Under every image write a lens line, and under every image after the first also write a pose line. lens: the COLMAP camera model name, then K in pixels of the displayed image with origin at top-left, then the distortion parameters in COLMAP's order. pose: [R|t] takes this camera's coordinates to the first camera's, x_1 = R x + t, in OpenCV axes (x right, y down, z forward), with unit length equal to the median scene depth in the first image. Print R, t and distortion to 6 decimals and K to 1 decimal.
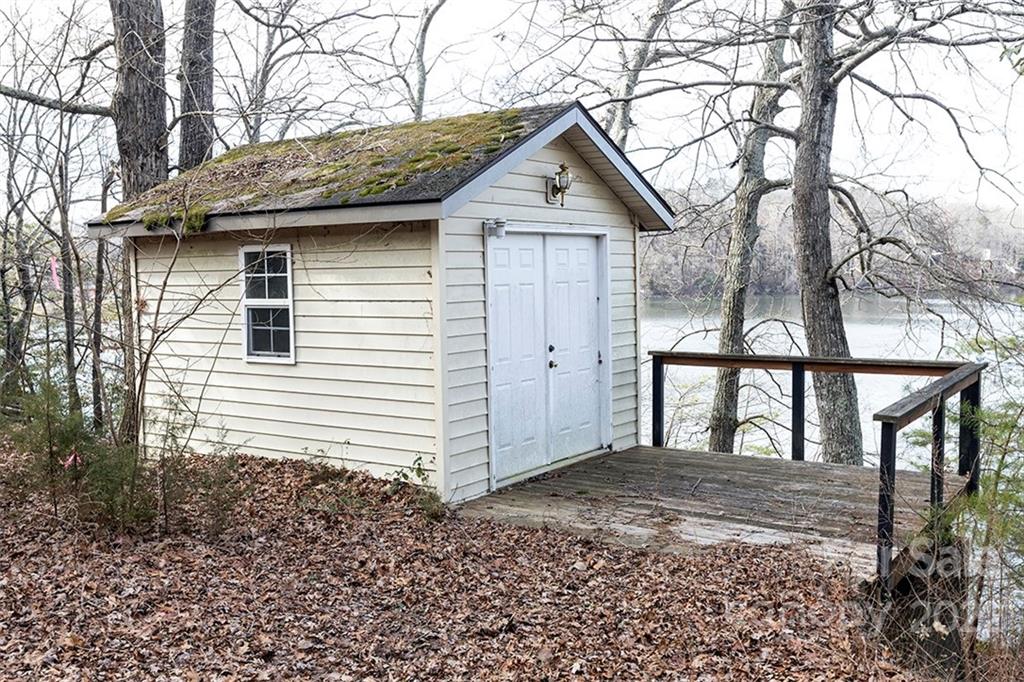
lens RADIAL K [[1052.5, 0, 512.0], [0, 1052.5, 341.0], [0, 0, 1]] dist [0.003947, 0.010025]
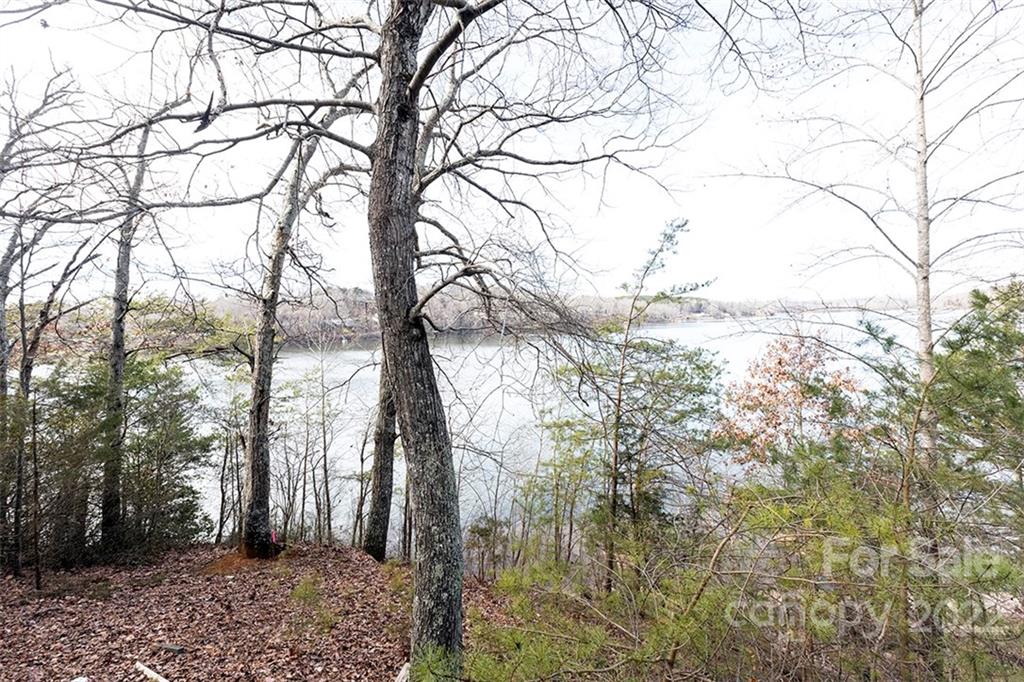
lens RADIAL K [[467.7, 0, 512.0], [0, 467.7, 341.0], [0, 0, 1]] dist [0.000284, 0.000007]
pose [[0.944660, -0.031097, 0.326574, 0.251900], [0.041443, 0.998834, -0.024772, -0.028023], [-0.325422, 0.036935, 0.944847, 0.613644]]
